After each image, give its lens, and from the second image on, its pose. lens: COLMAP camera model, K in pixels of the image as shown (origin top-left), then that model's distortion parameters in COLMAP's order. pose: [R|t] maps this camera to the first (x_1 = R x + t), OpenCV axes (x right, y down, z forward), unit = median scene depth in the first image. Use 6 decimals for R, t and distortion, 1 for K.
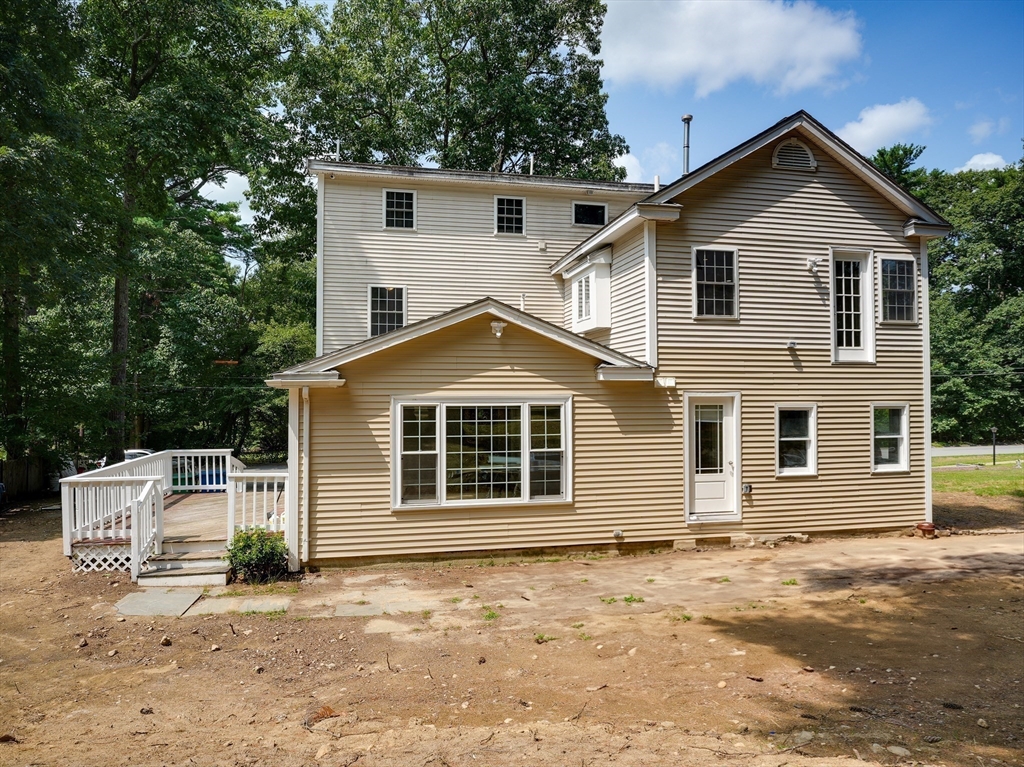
lens RADIAL K [[657.9, 0, 511.9], [0, 657.9, 381.7], [0, 0, 1]] dist [-0.012145, 0.000040]
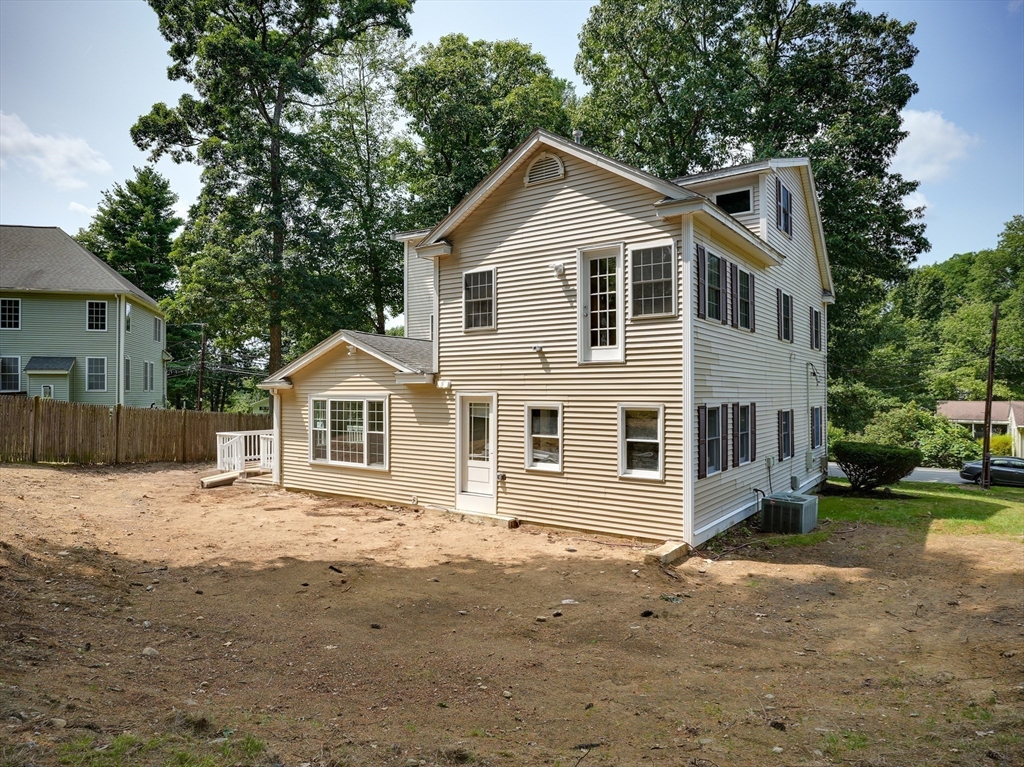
lens RADIAL K [[633.6, 0, 511.9], [0, 633.6, 386.8], [0, 0, 1]] dist [0.009195, 0.000350]
pose [[0.669703, -0.003243, -0.742622, 1.187397], [0.012218, 0.999903, 0.006652, -0.000587], [0.742529, -0.013528, 0.669678, 0.277537]]
